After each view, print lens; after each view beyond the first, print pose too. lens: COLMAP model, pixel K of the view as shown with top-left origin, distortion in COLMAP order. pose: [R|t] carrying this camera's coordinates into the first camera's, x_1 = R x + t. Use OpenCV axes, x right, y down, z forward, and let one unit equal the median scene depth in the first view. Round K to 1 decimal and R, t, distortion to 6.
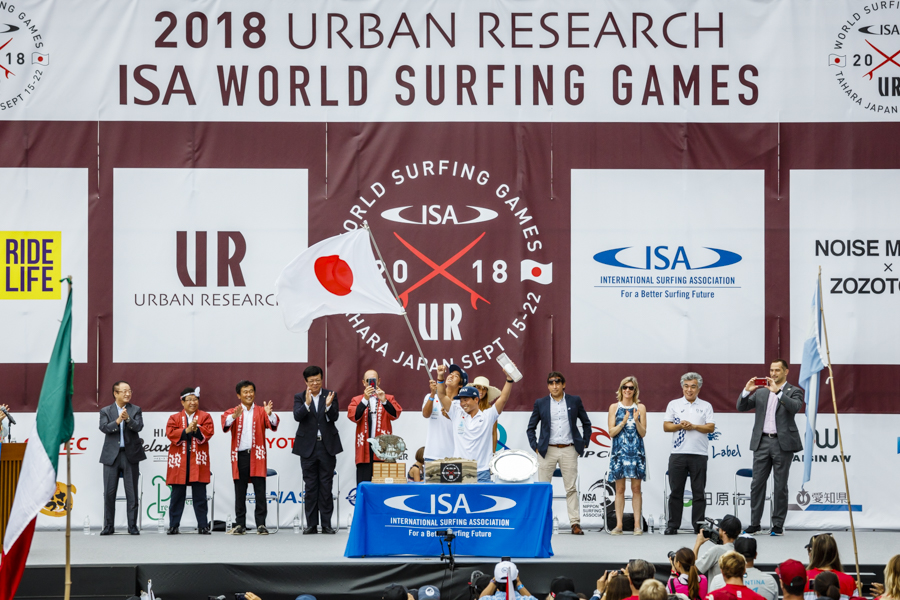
lens RADIAL K [[4297.2, 0, 447.1], [0, 4297.2, 300.5], [0, 0, 1]] dist [0.022188, 0.000000]
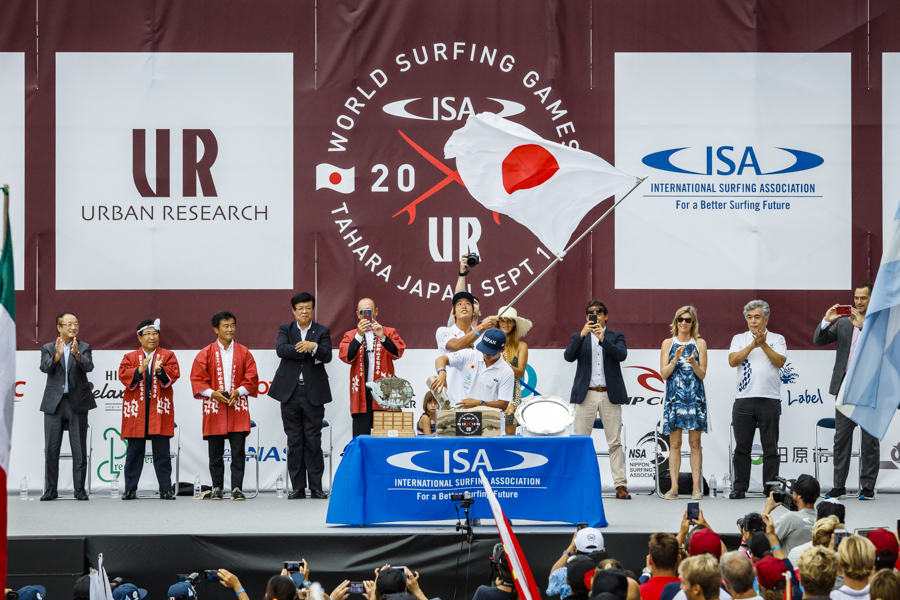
lens RADIAL K [[4297.2, 0, 455.9], [0, 4297.2, 296.2], [0, 0, 1]] dist [0.022188, 0.000000]
pose [[0.999989, -0.001587, -0.004412, 0.002139], [0.001657, 0.999874, 0.015813, 0.002844], [0.004386, -0.015820, 0.999865, 0.181550]]
